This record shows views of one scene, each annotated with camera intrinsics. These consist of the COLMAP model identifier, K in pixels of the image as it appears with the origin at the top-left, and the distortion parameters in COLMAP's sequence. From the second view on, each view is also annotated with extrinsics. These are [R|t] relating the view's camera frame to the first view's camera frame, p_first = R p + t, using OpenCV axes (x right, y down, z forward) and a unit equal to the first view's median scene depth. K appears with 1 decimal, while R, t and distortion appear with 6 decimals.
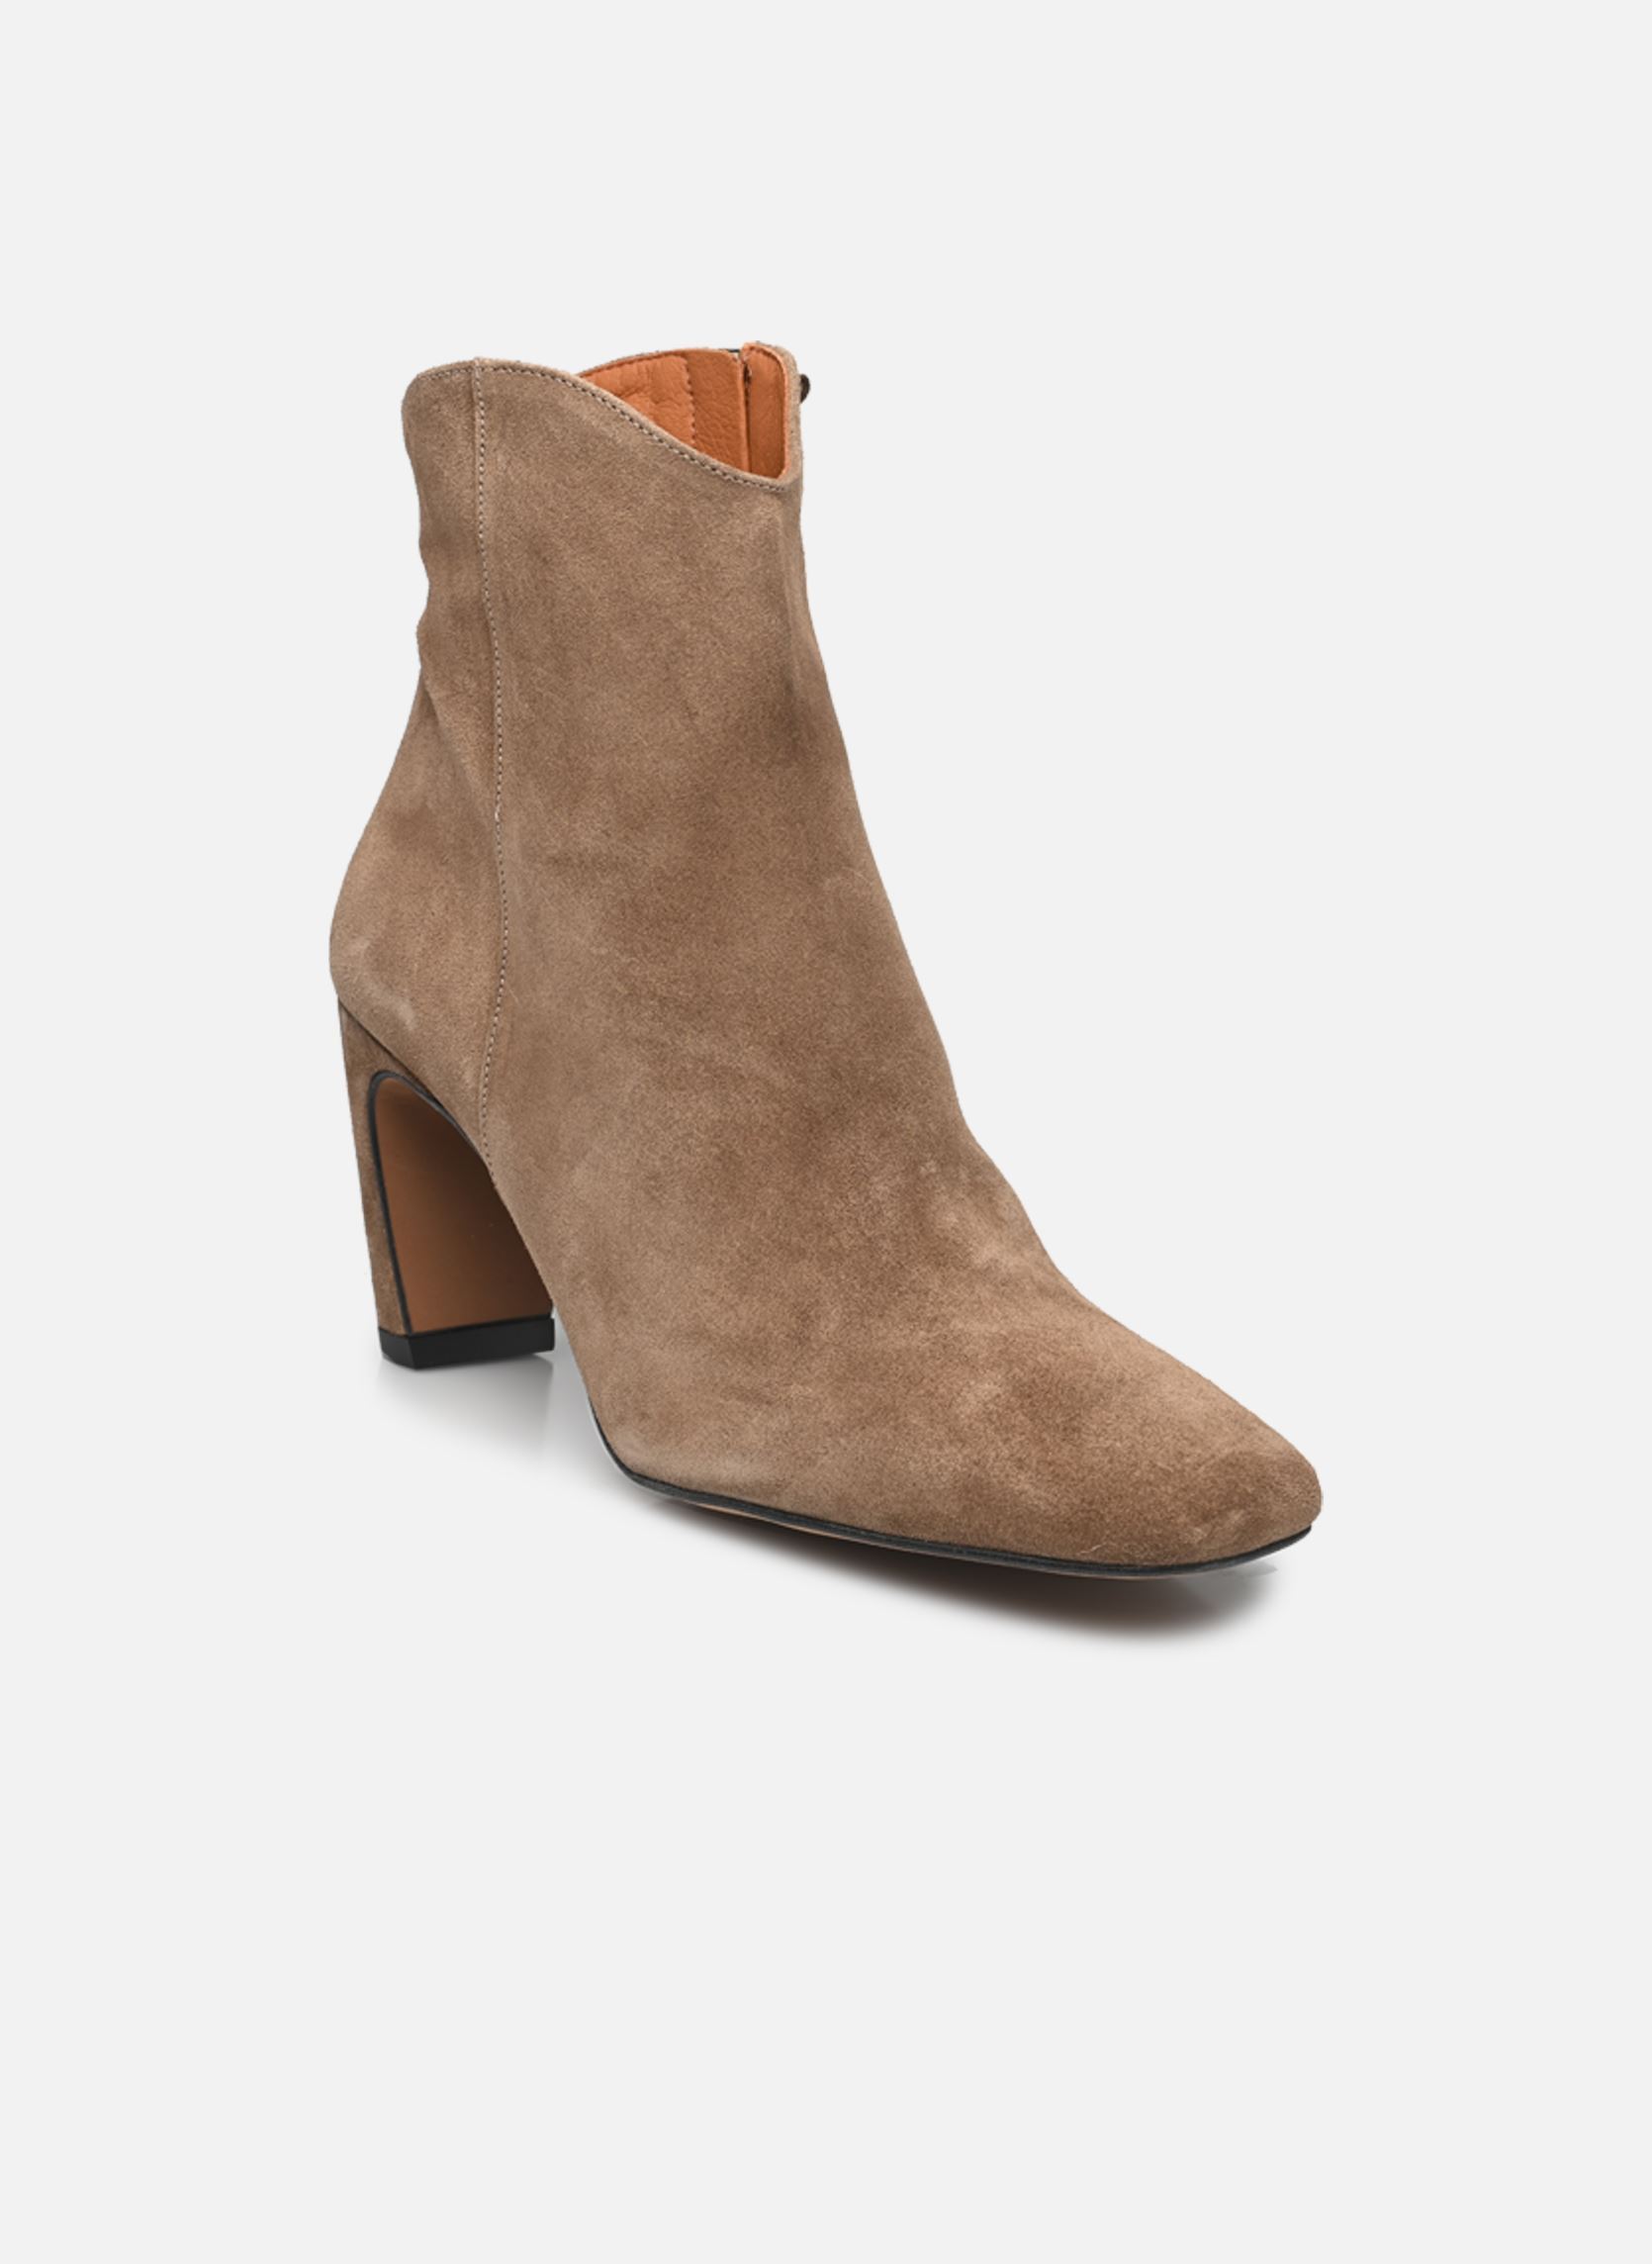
lens RADIAL K [[6977.9, 0, 826.0], [0, 6977.9, 1135.7], [0, 0, 1]] dist [-0.104455, 0.000000]
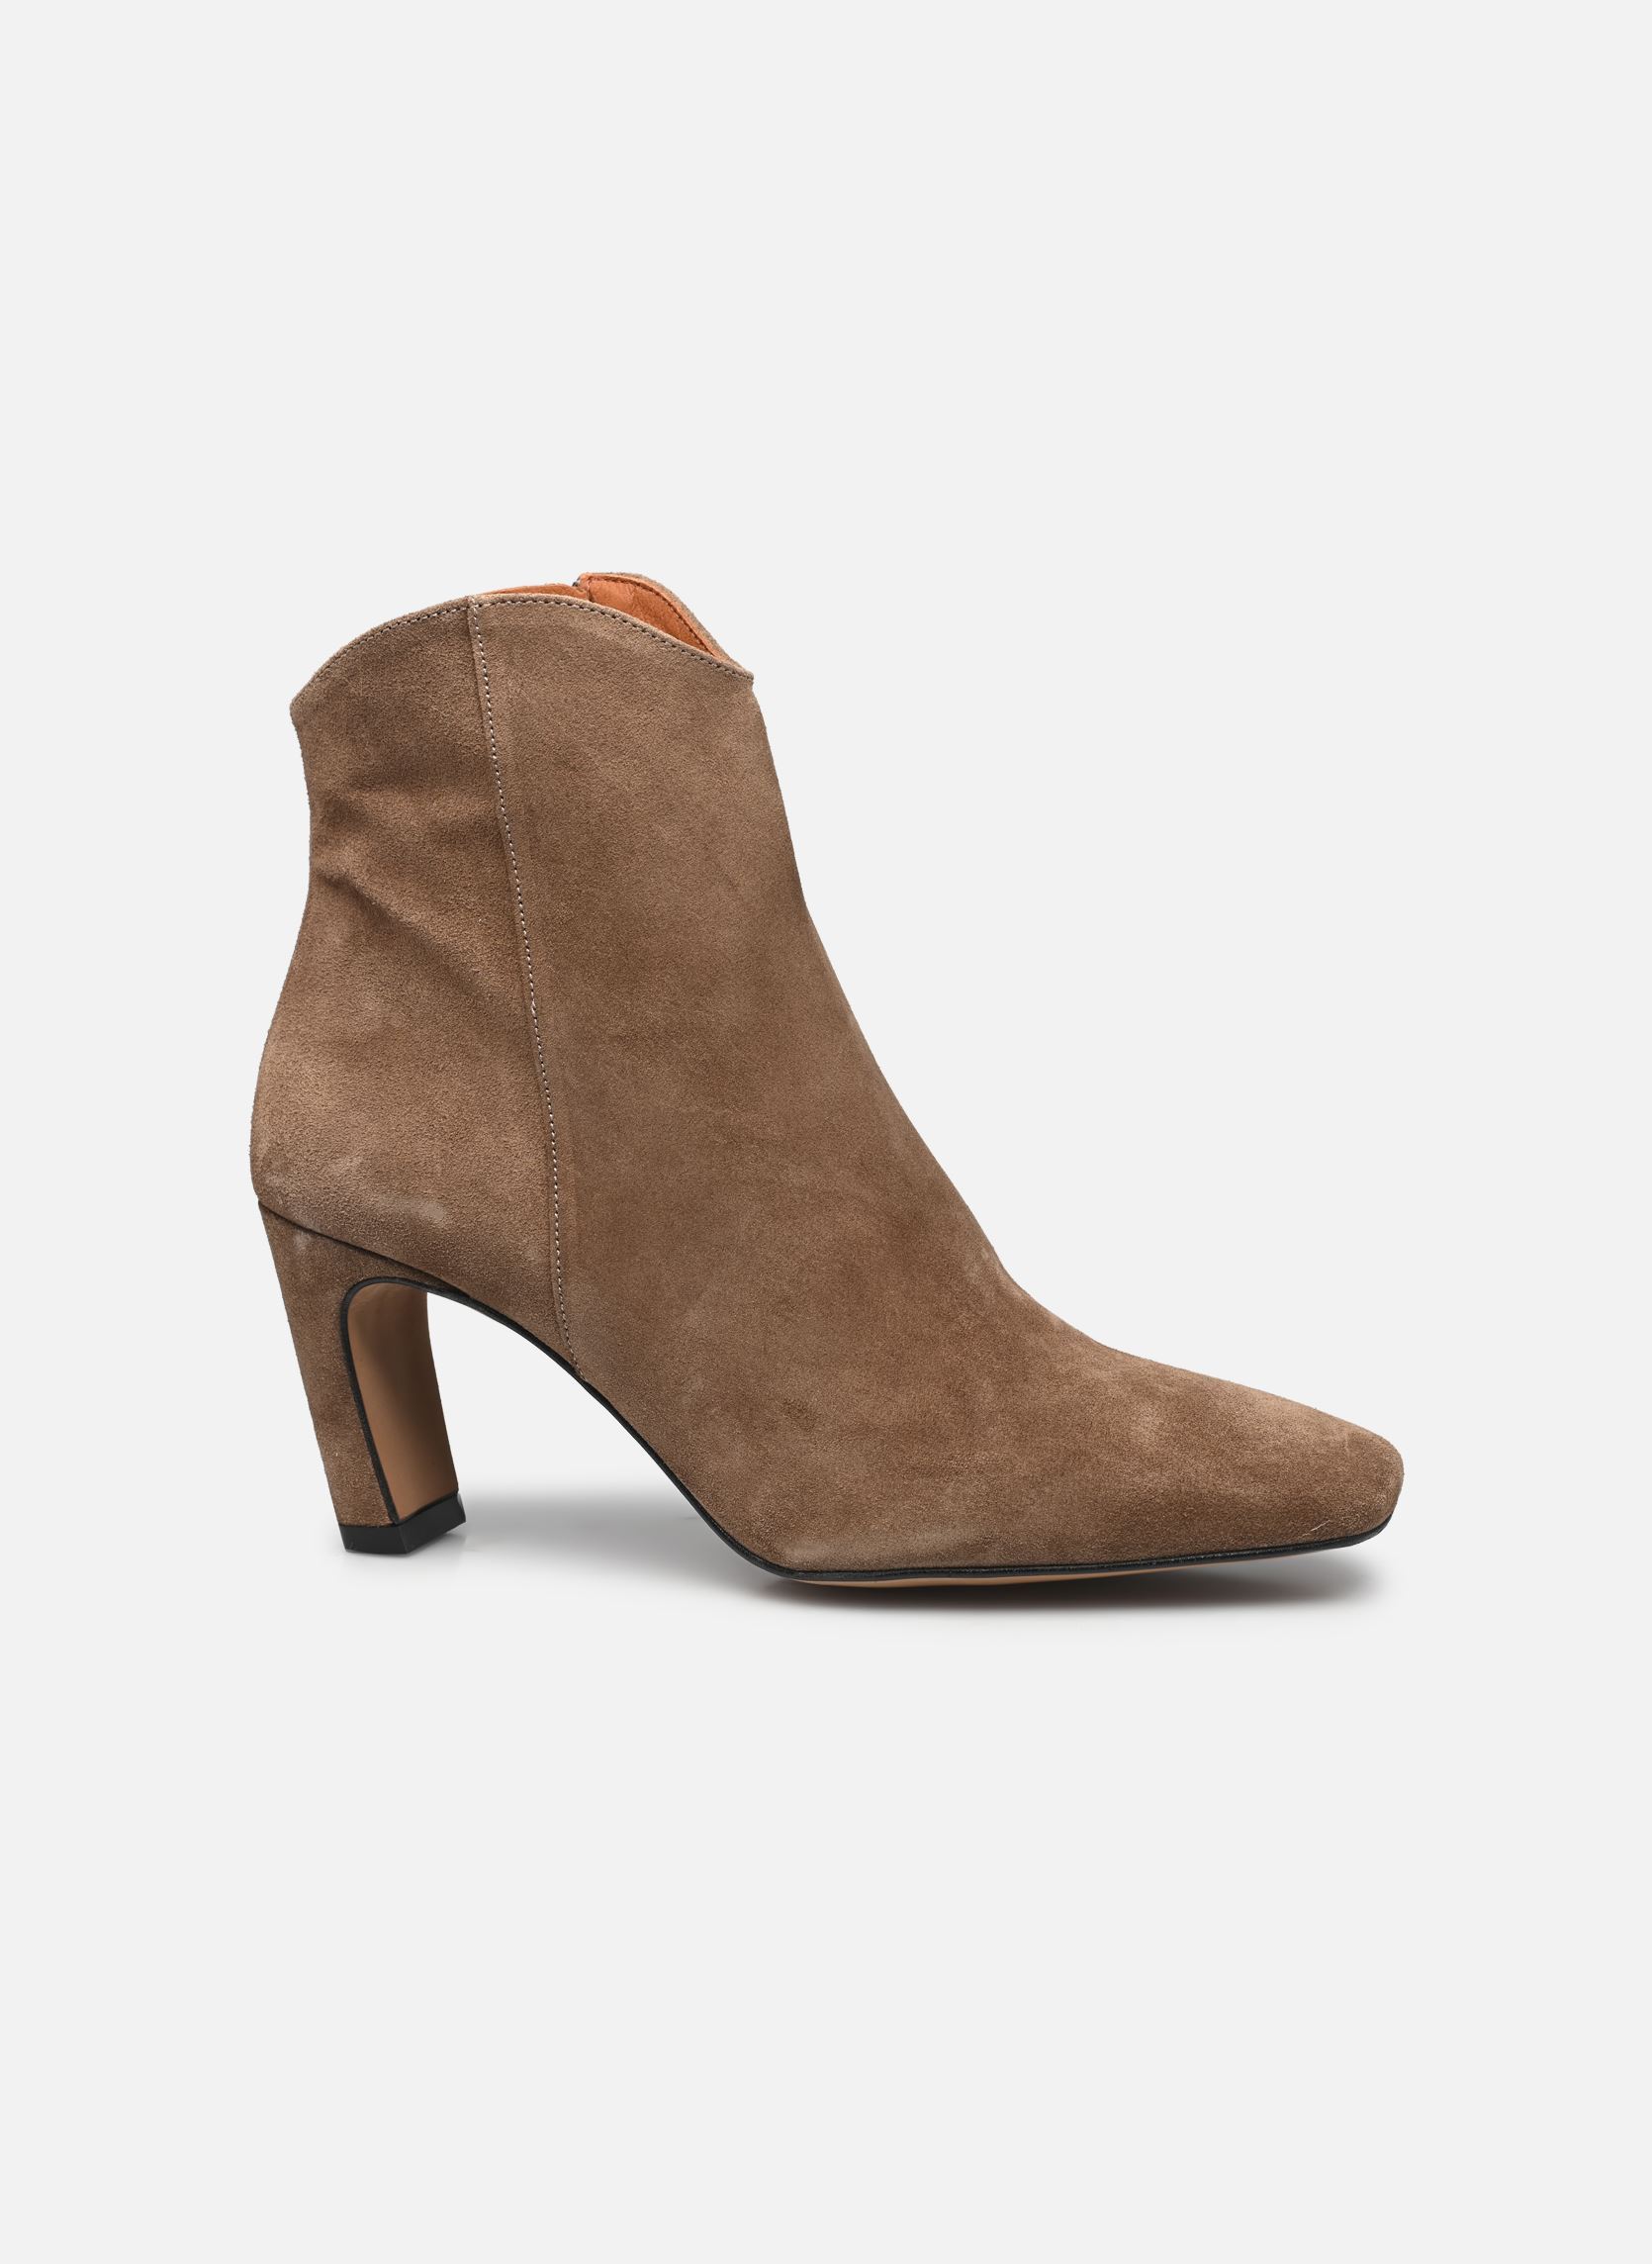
lens RADIAL K [[6977.9, 0, 825.5], [0, 6977.9, 1130.0], [0, 0, 1]] dist [-0.104455, 0.000000]
pose [[0.836168, -0.146128, 0.528649, -0.599889], [0.182925, 0.982969, -0.017622, 0.000003], [-0.517071, 0.111438, 0.848657, 0.054115]]
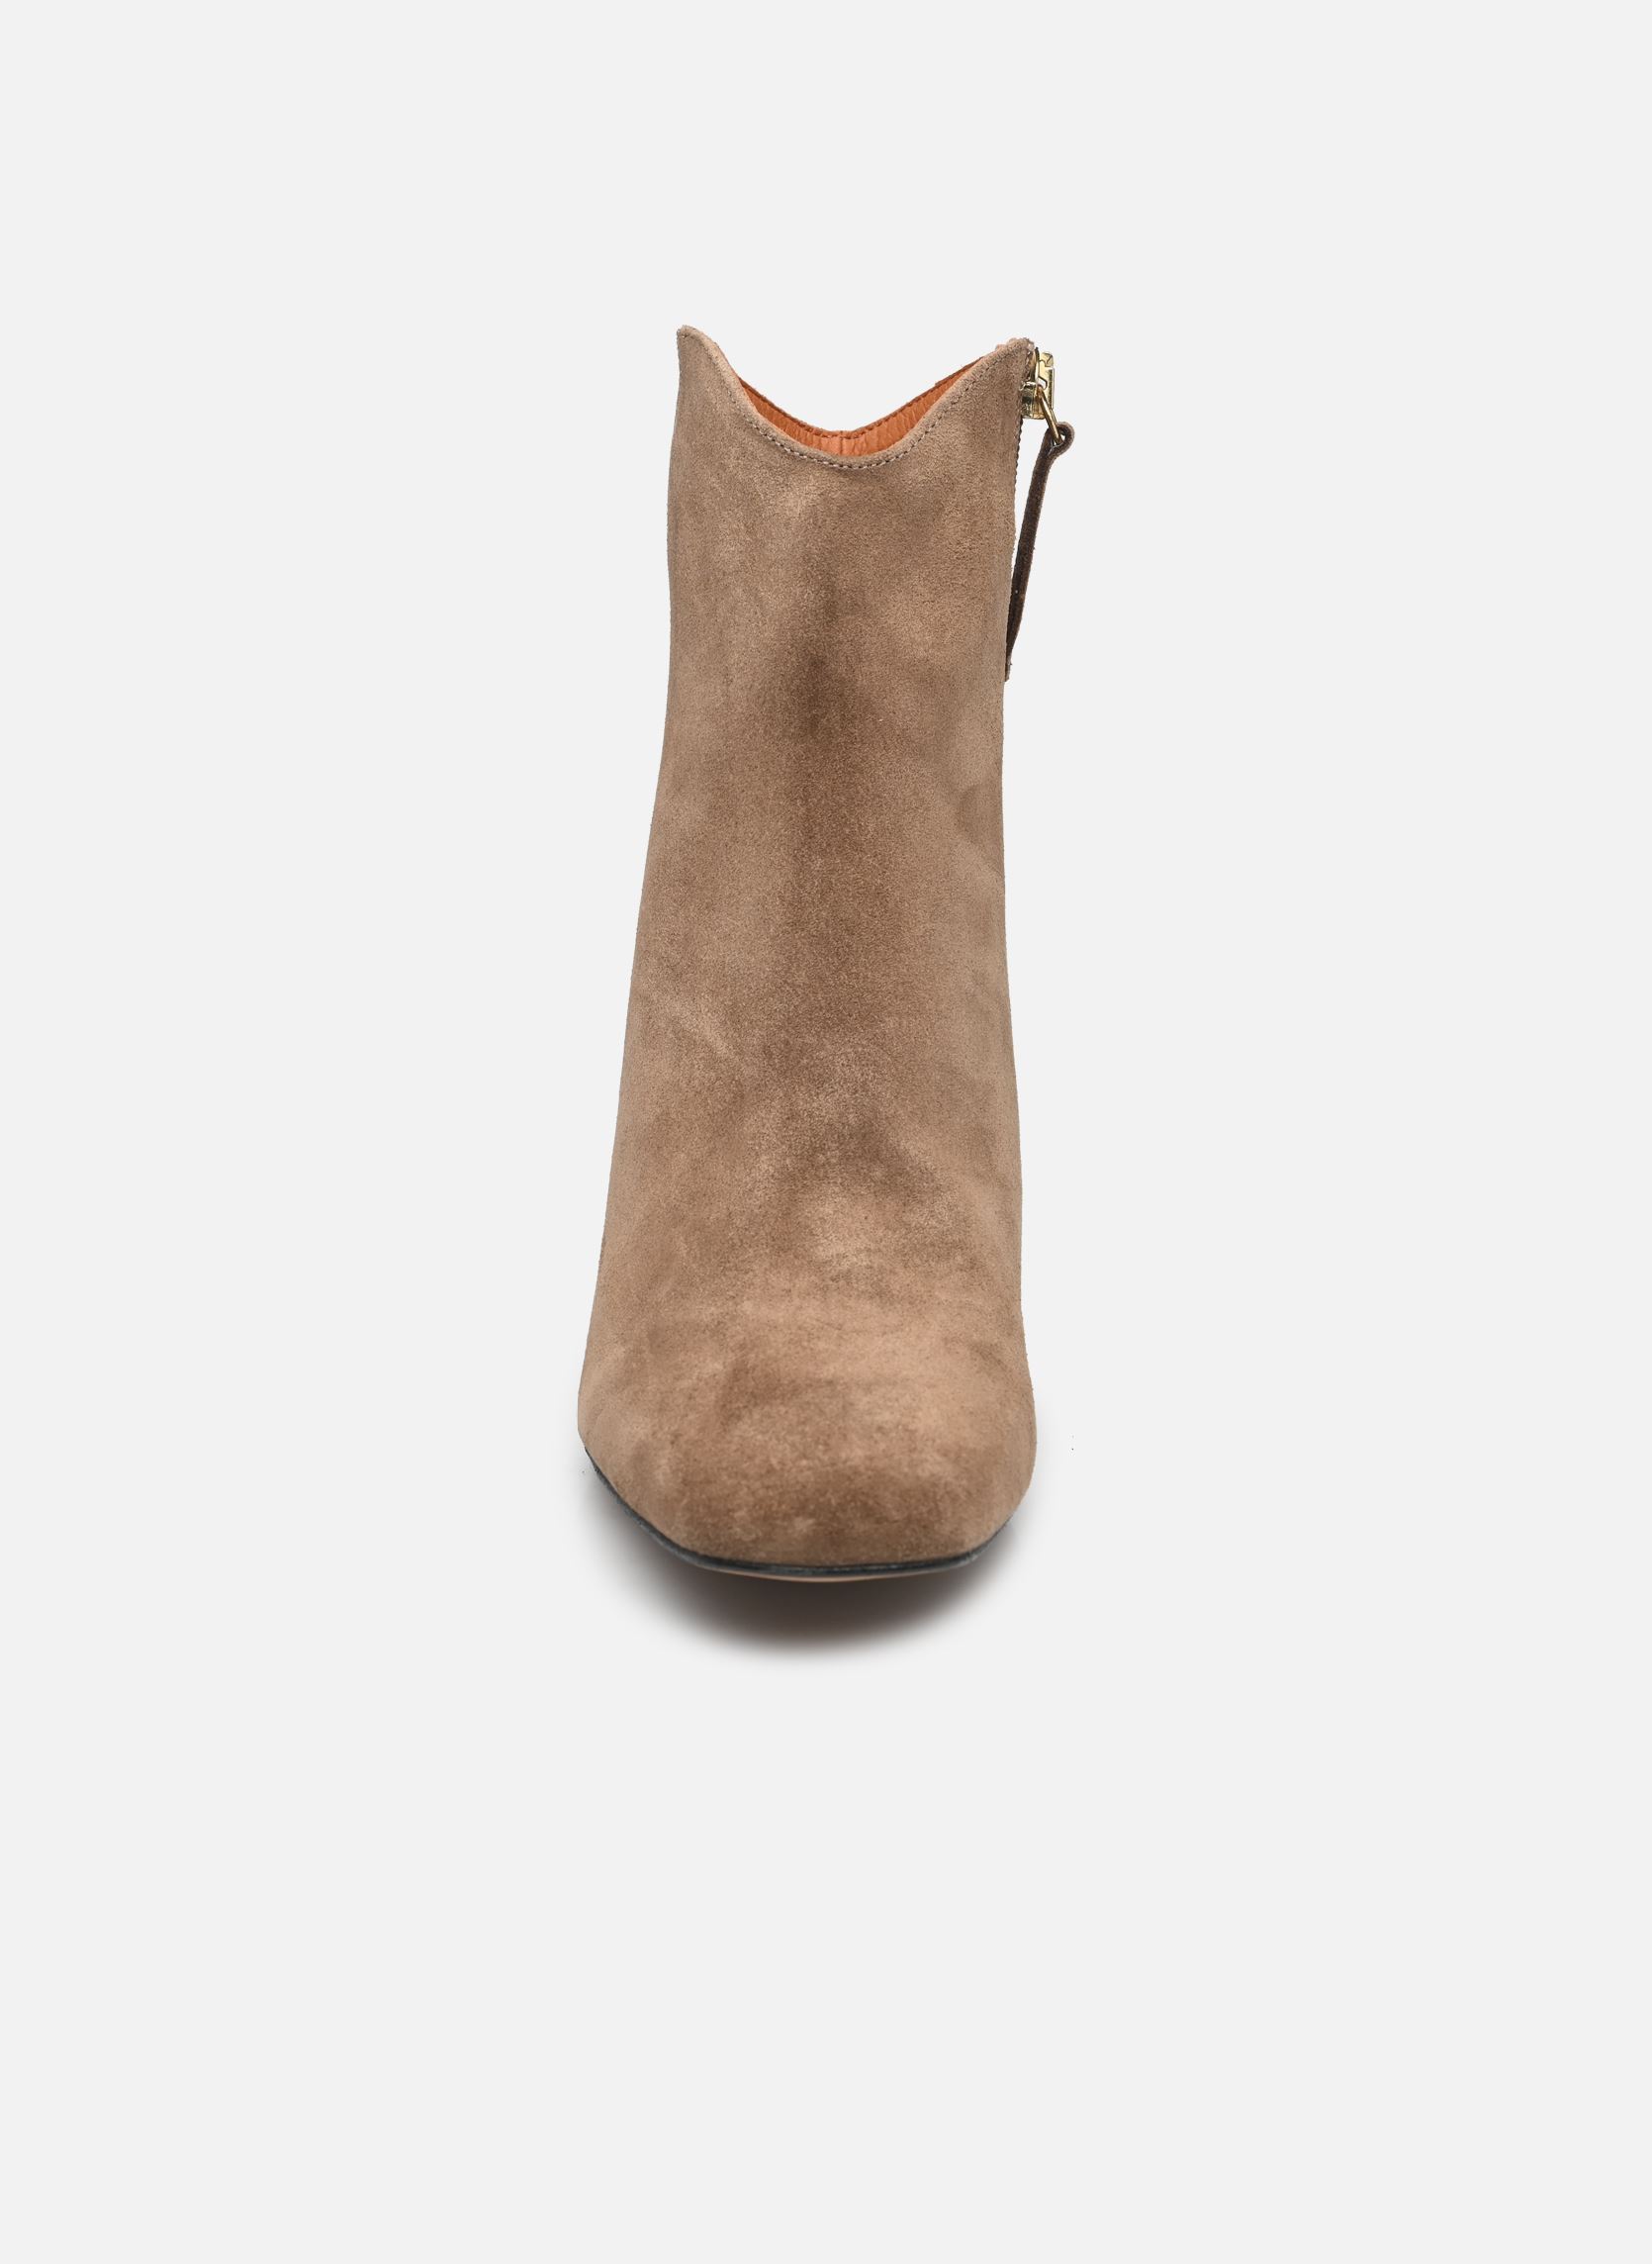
lens RADIAL K [[6977.9, 0, 825.9], [0, 6977.9, 1130.6], [0, 0, 1]] dist [-0.104455, 0.000000]
pose [[0.727545, 0.122414, -0.675051, 0.675779], [-0.158425, 0.987336, 0.008300, -0.007134], [0.667518, 0.100907, 0.737725, 0.275751]]
